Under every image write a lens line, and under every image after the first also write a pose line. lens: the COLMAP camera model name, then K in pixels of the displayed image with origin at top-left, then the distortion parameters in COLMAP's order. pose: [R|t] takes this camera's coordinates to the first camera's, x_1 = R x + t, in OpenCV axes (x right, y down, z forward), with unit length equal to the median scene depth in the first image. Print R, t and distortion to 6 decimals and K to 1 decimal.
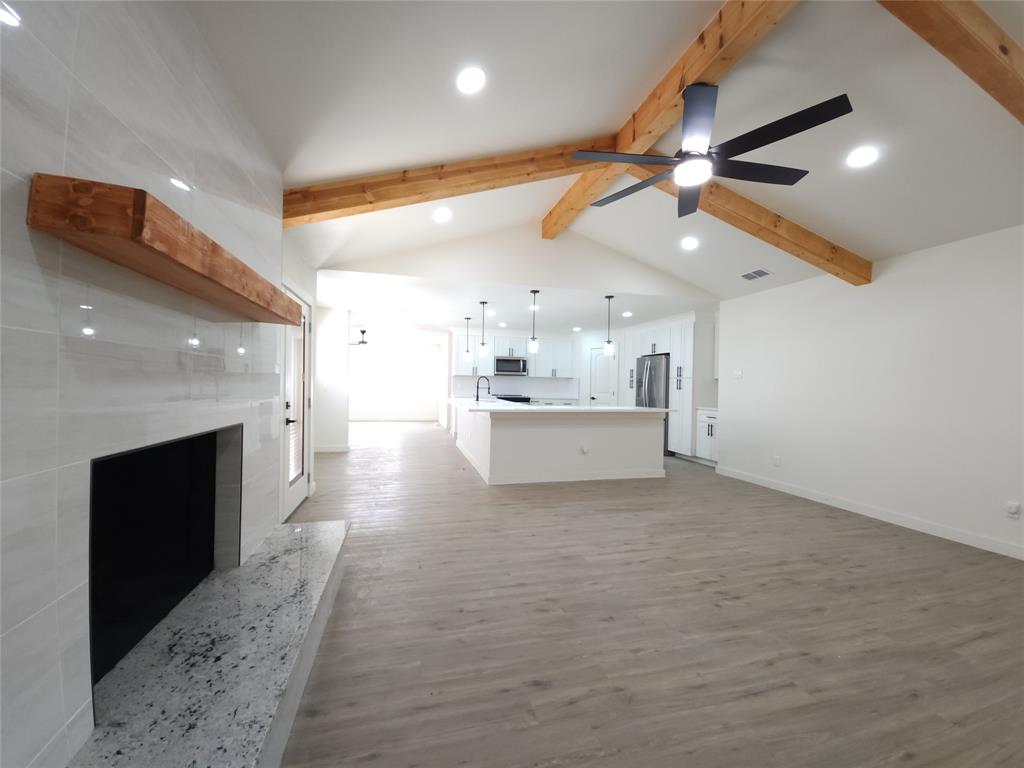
lens RADIAL K [[413.6, 0, 511.9], [0, 413.6, 386.7], [0, 0, 1]] dist [0.016815, -0.010841]
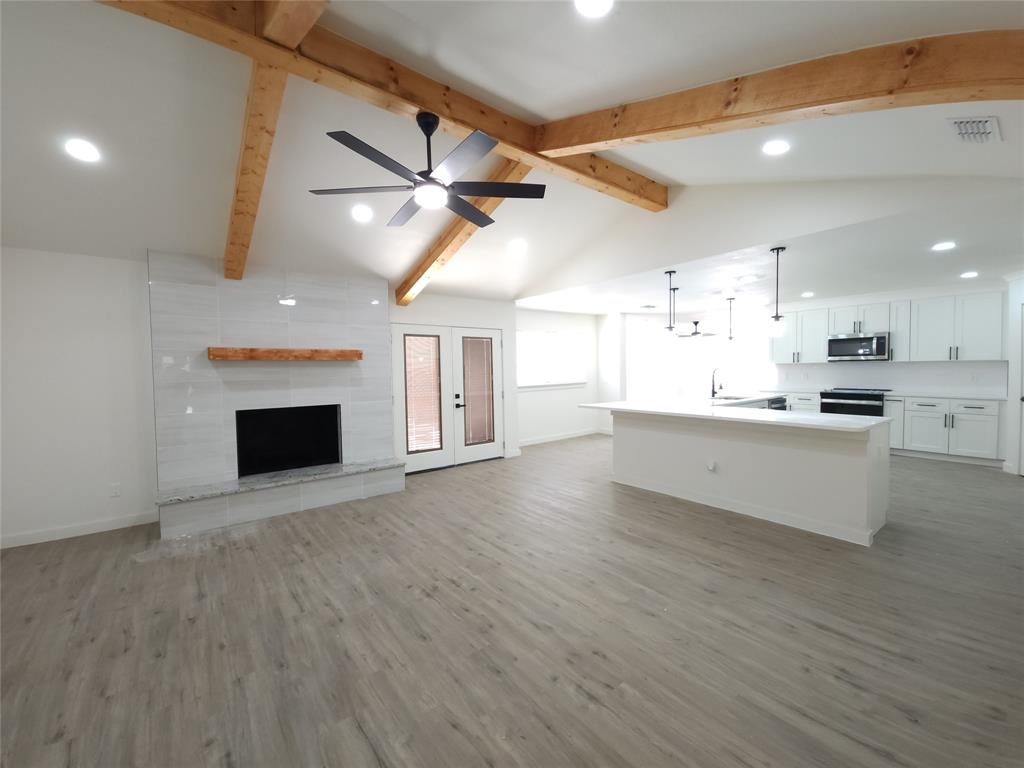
lens RADIAL K [[413.6, 0, 512.5], [0, 413.6, 387.1], [0, 0, 1]] dist [0.016815, -0.010841]
pose [[0.403406, 0.017403, -0.914855, 1.445764], [0.016954, 0.999505, 0.026489, -0.043833], [0.914864, -0.026196, 0.402912, 0.712462]]
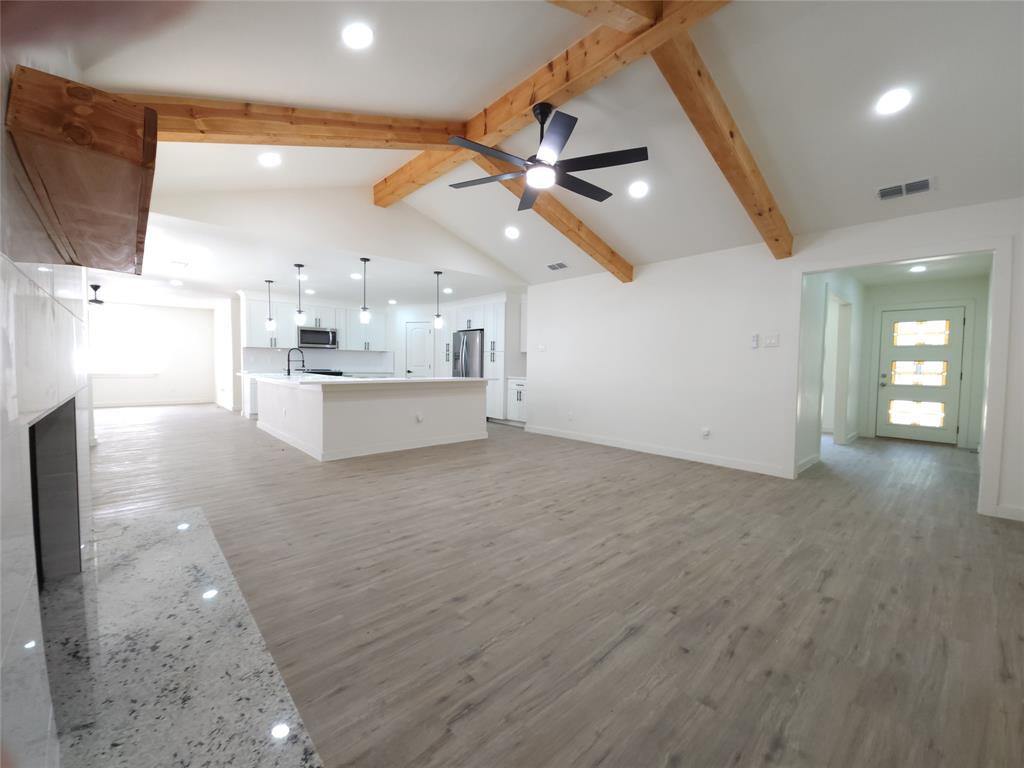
lens RADIAL K [[413.6, 0, 512.6], [0, 413.6, 387.8], [0, 0, 1]] dist [0.016815, -0.010841]
pose [[0.881574, -0.033736, 0.470838, -0.216286], [0.005594, 0.998120, 0.061042, 0.023649], [-0.472012, -0.051179, 0.880105, -0.059628]]
